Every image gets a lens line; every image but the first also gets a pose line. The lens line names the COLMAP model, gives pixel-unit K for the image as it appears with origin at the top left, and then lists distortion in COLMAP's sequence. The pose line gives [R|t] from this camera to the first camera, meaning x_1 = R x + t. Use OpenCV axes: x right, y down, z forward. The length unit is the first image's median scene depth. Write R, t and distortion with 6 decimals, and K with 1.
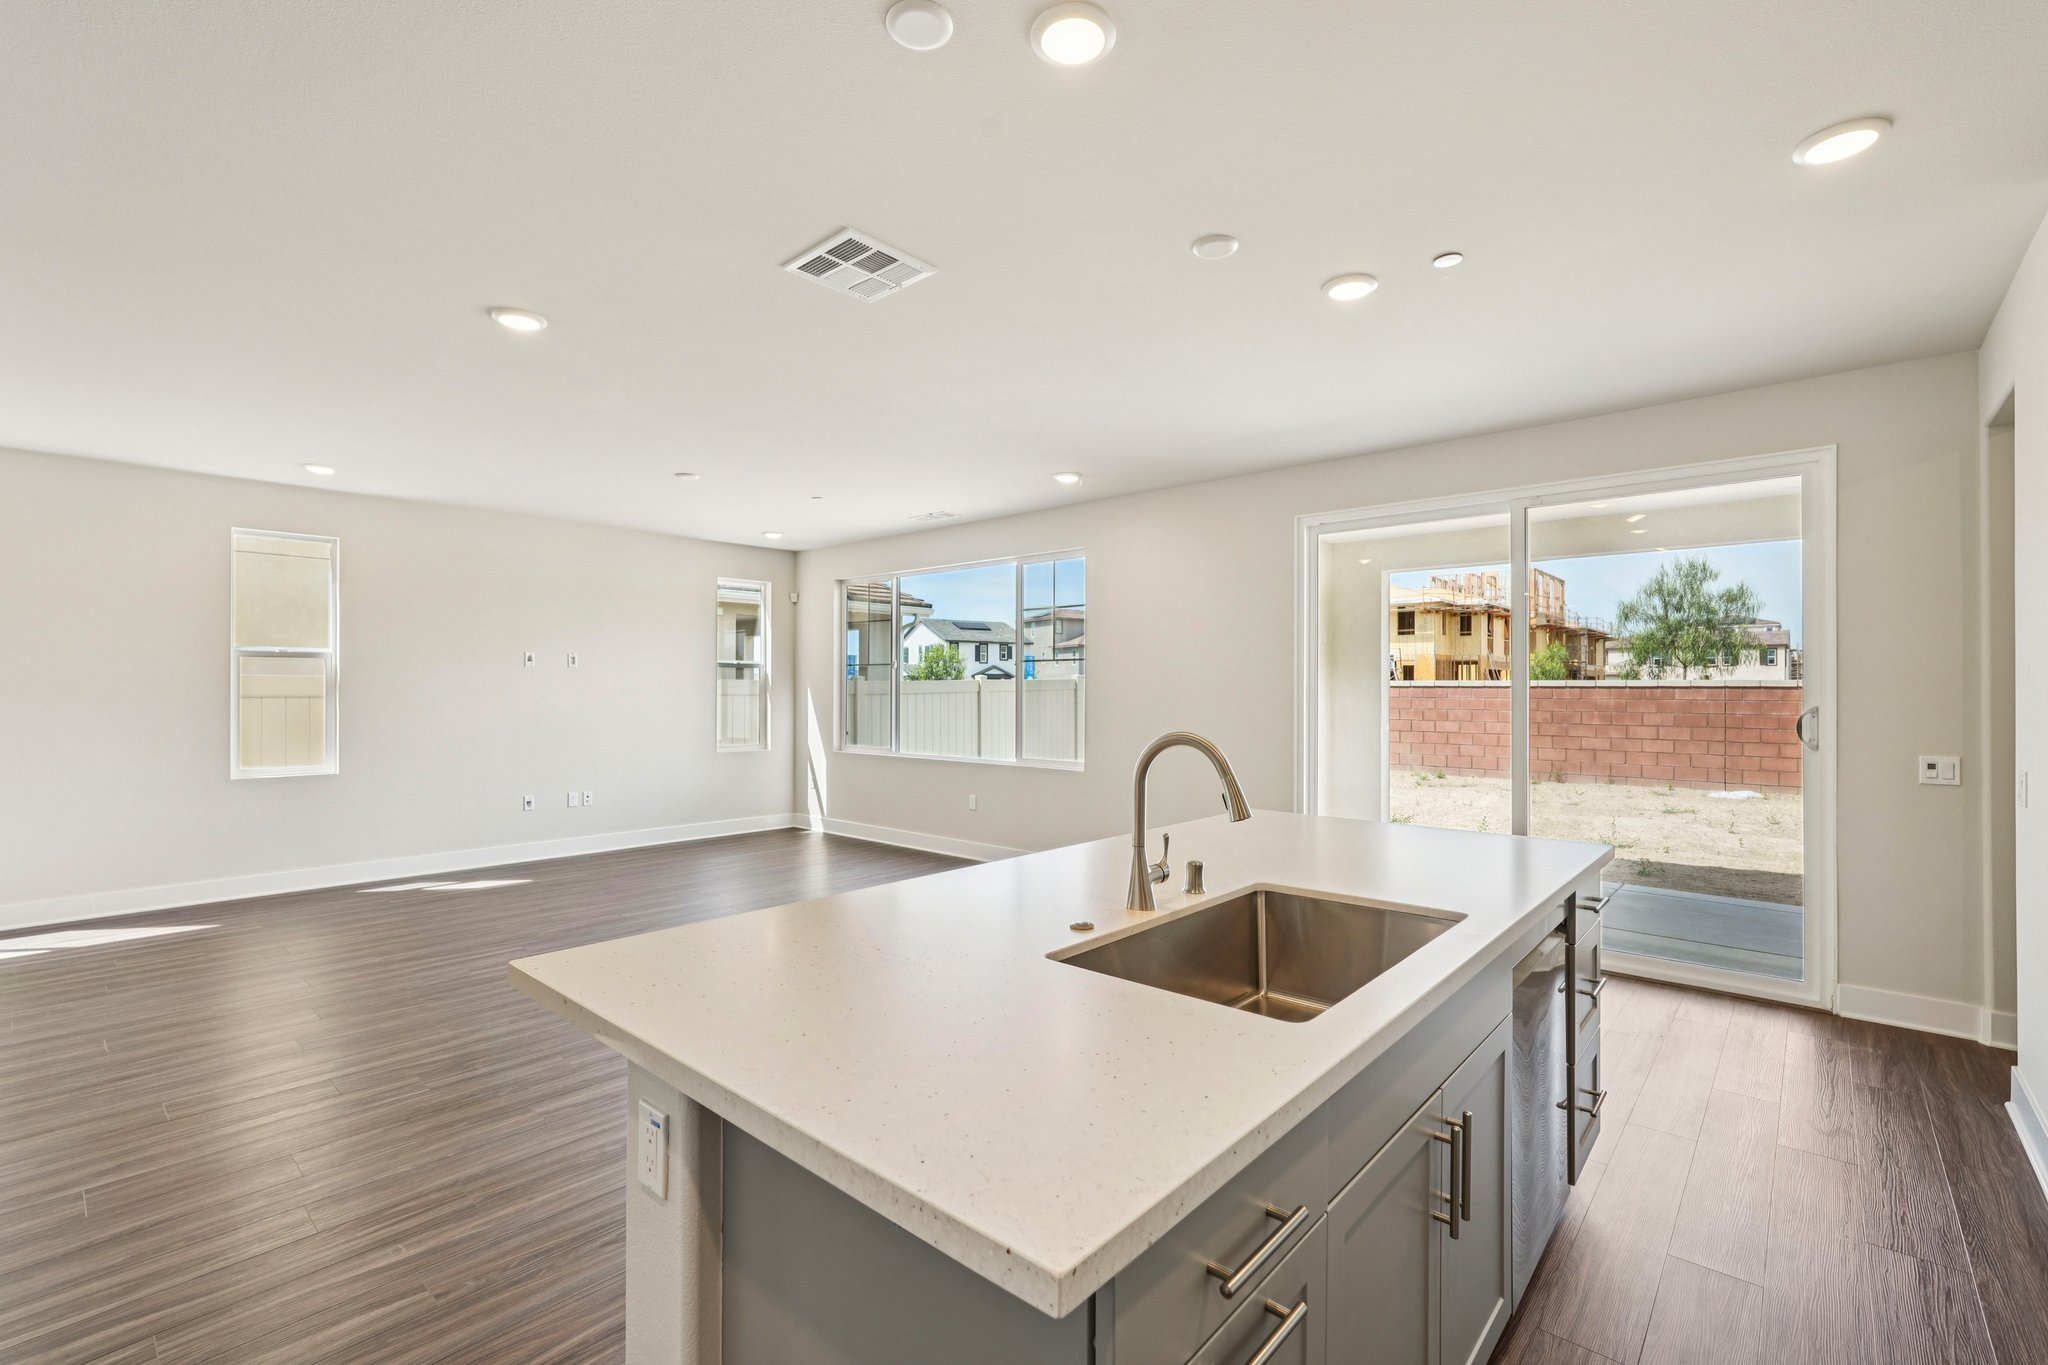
lens RADIAL K [[900.3, 0, 1036.8], [0, 900.3, 680.9], [0, 0, 1]] dist [-0.017220, 0.007211]
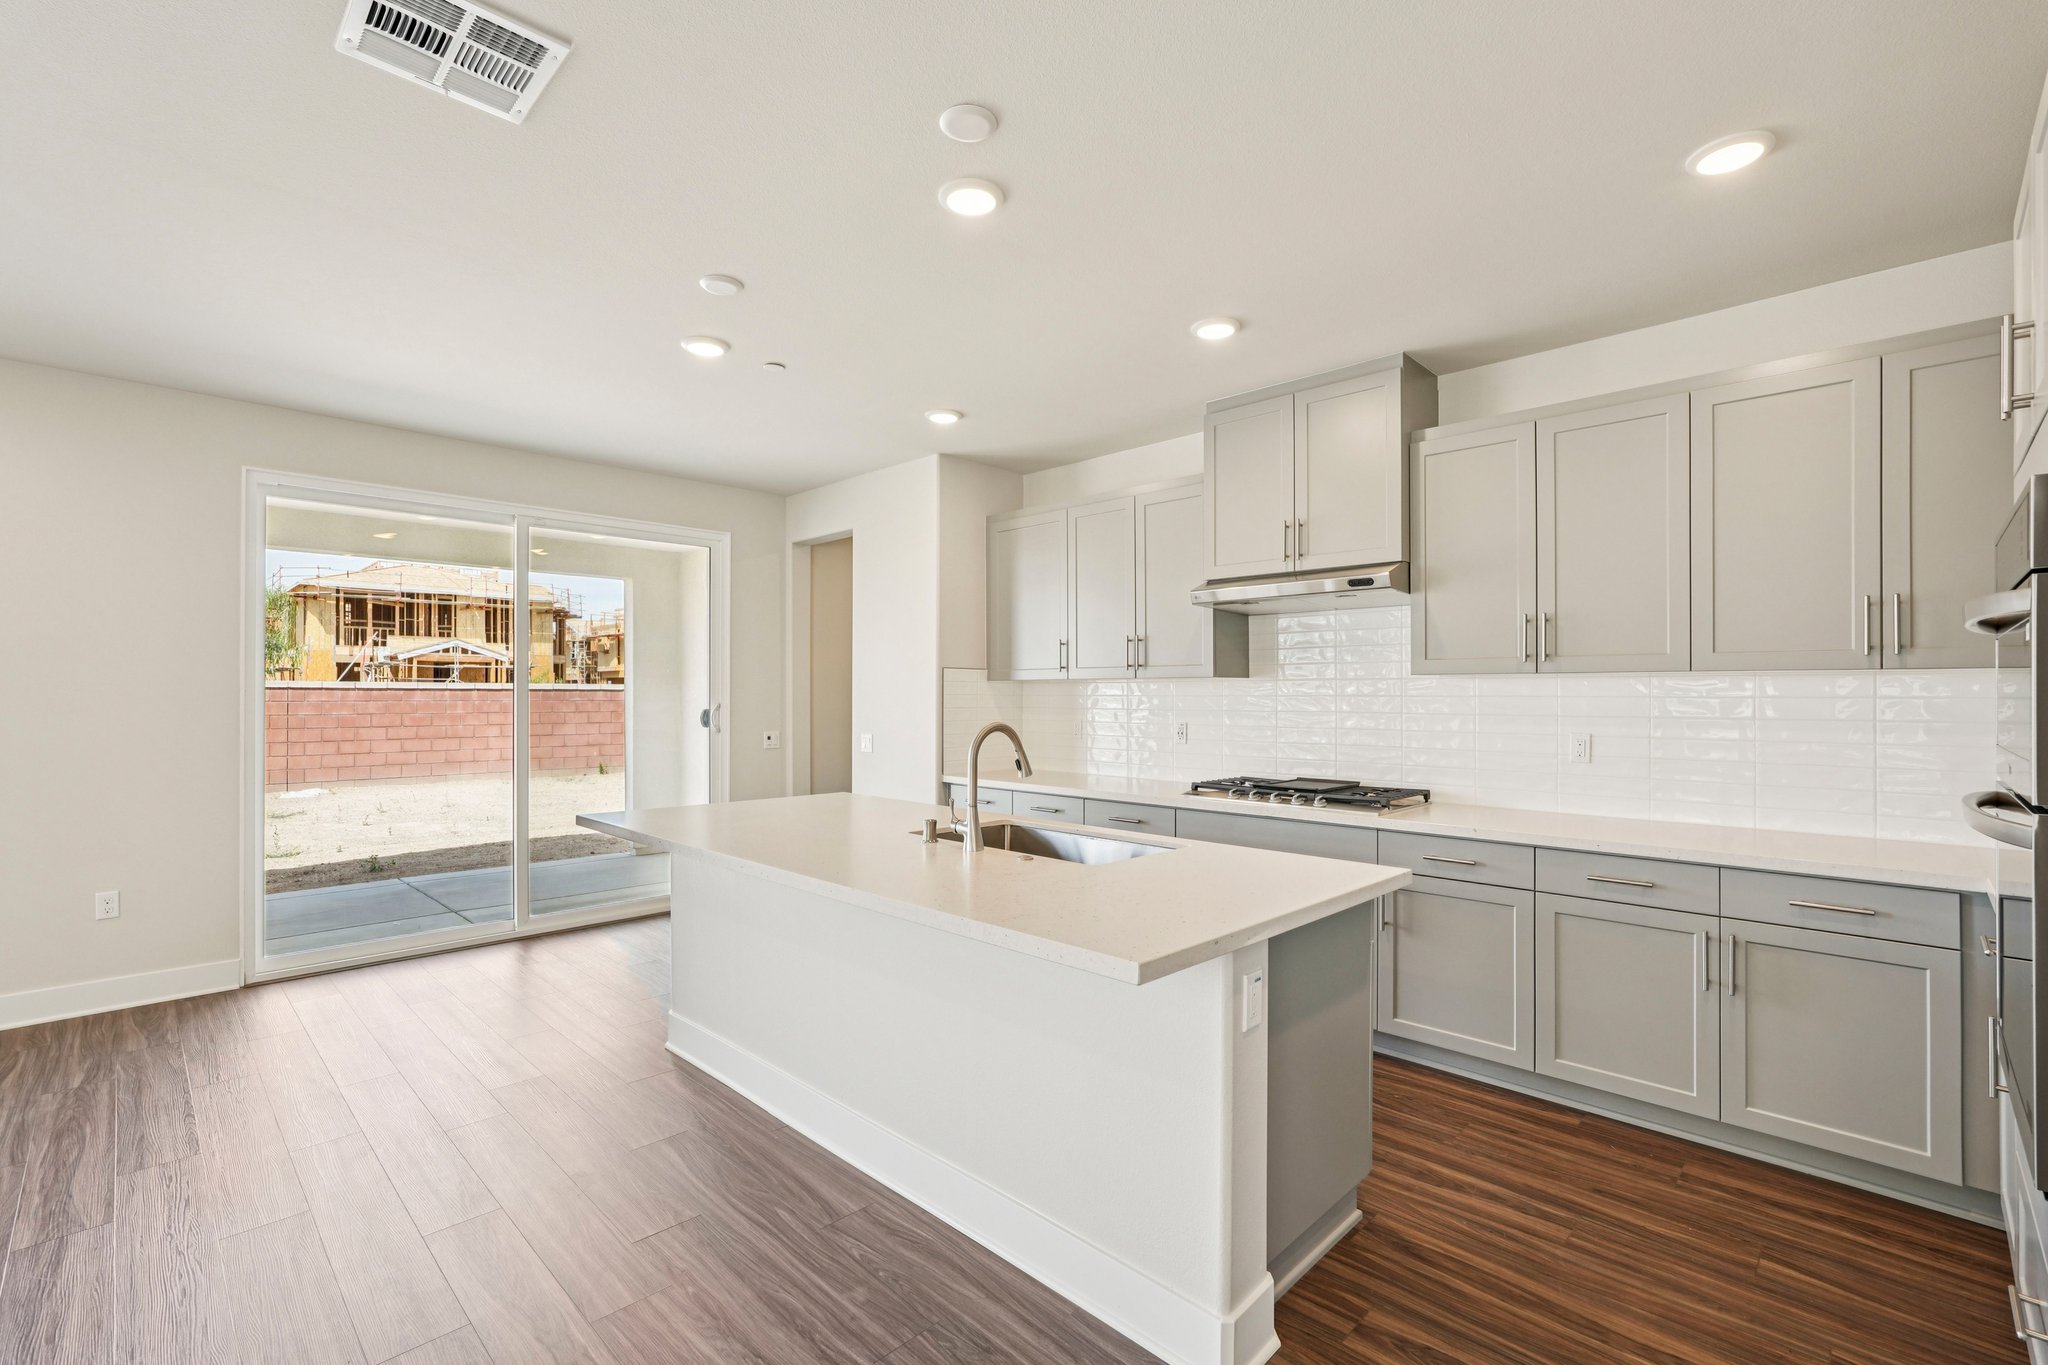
lens RADIAL K [[900.3, 0, 1015.2], [0, 900.3, 696.0], [0, 0, 1]] dist [-0.017220, 0.007211]
pose [[0.060360, -0.003760, 0.998170, -0.275796], [-0.012506, 0.999912, 0.004523, 0.001187], [-0.998098, -0.012756, 0.060307, 0.184685]]
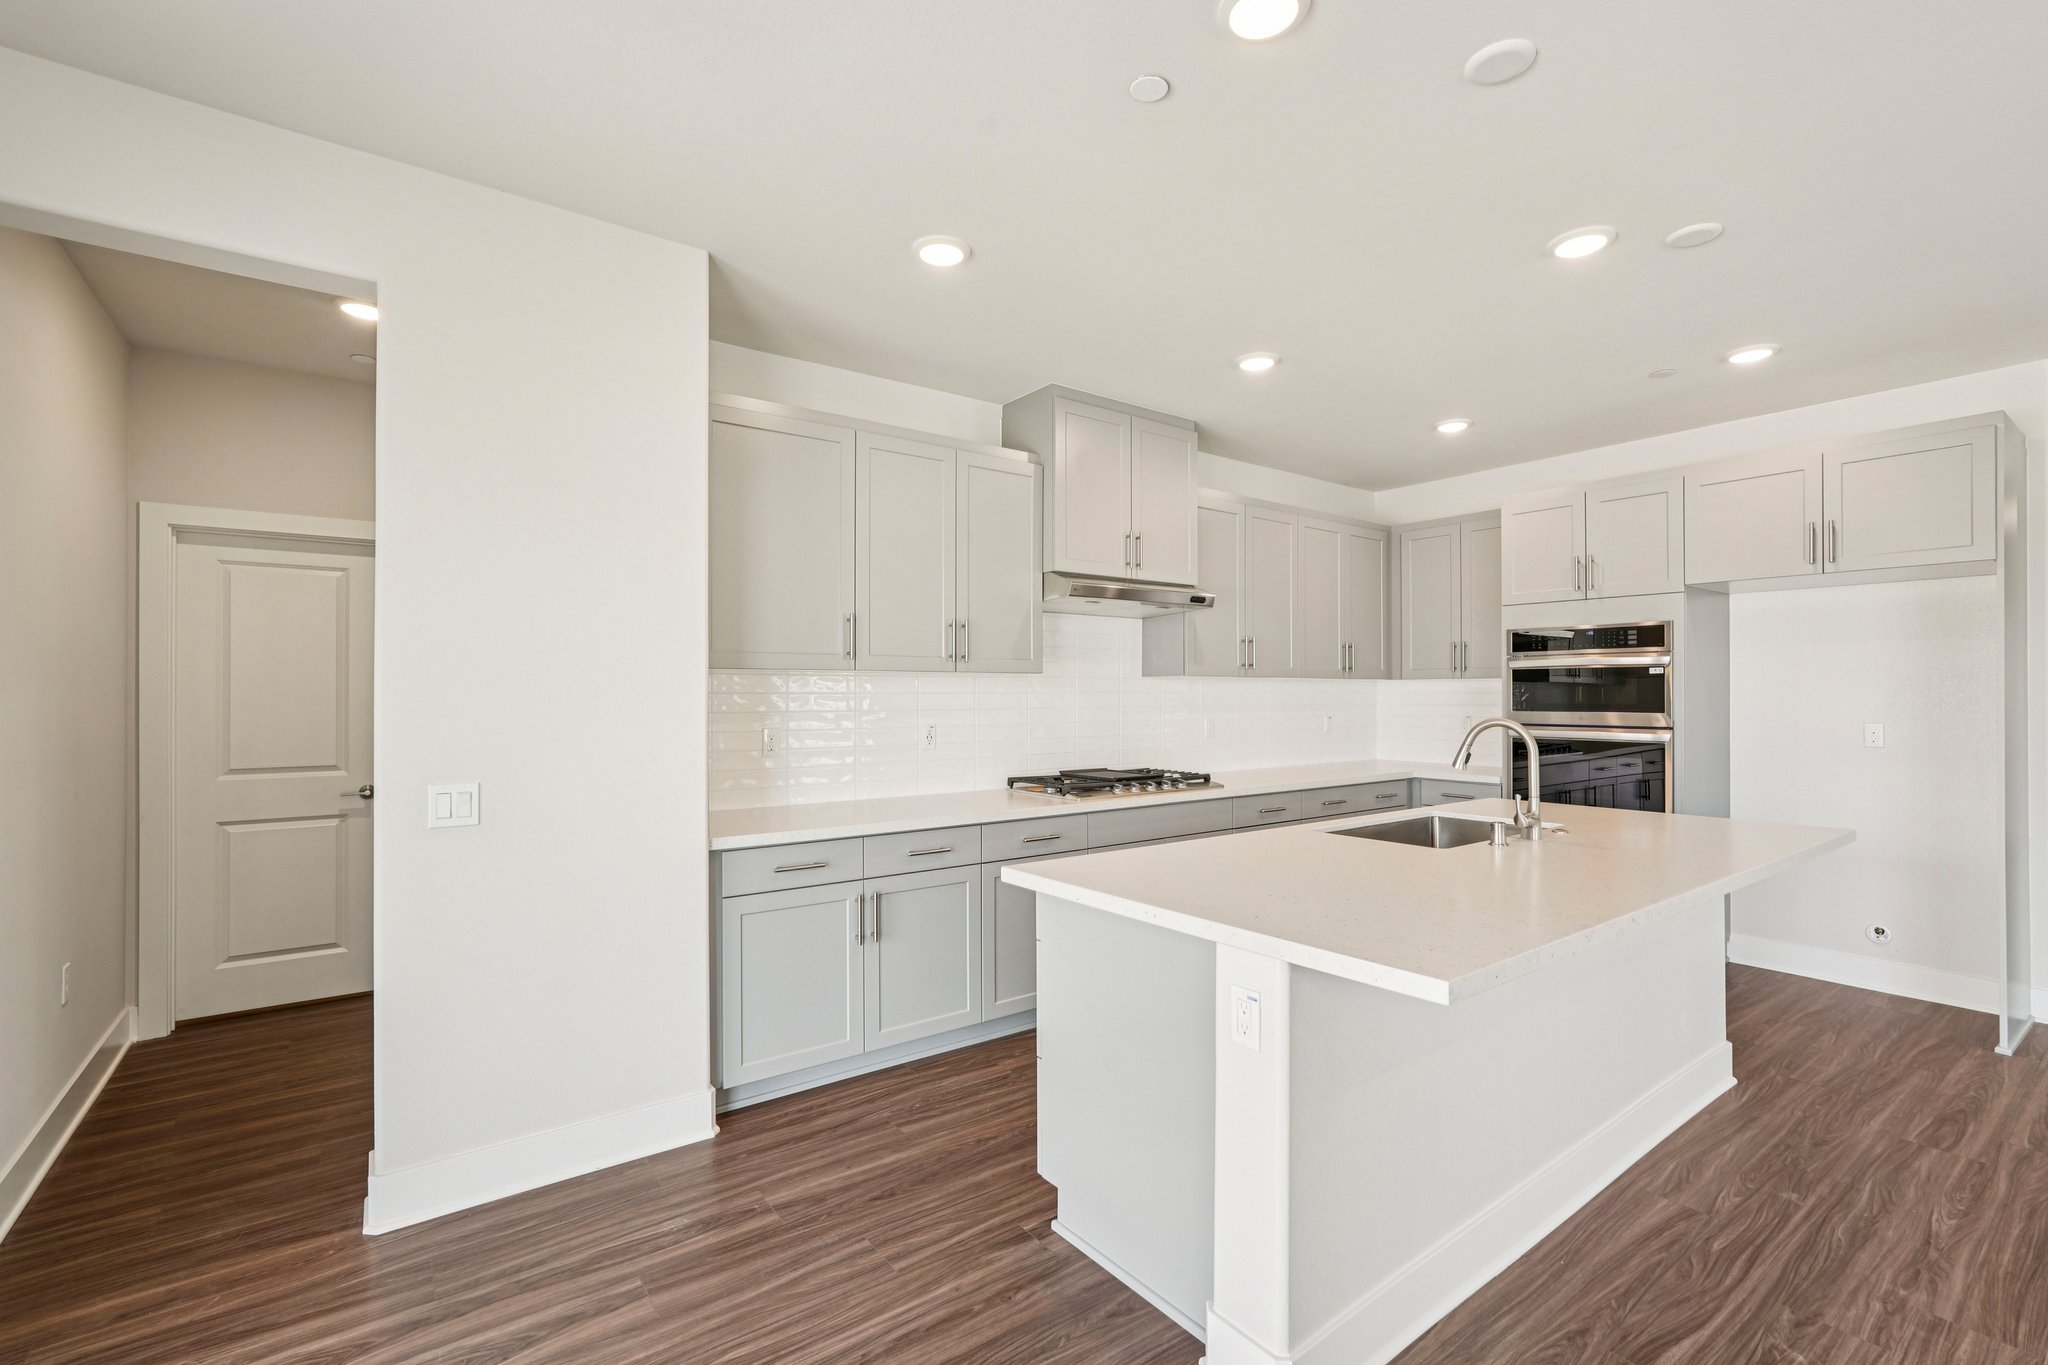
lens RADIAL K [[900.3, 0, 1033.1], [0, 900.3, 691.2], [0, 0, 1]] dist [-0.017220, 0.007211]
pose [[-0.979465, -0.001690, 0.201608, 0.133575], [-0.004545, 0.999896, -0.013700, 0.007340], [-0.201564, -0.014335, -0.979370, 0.562094]]
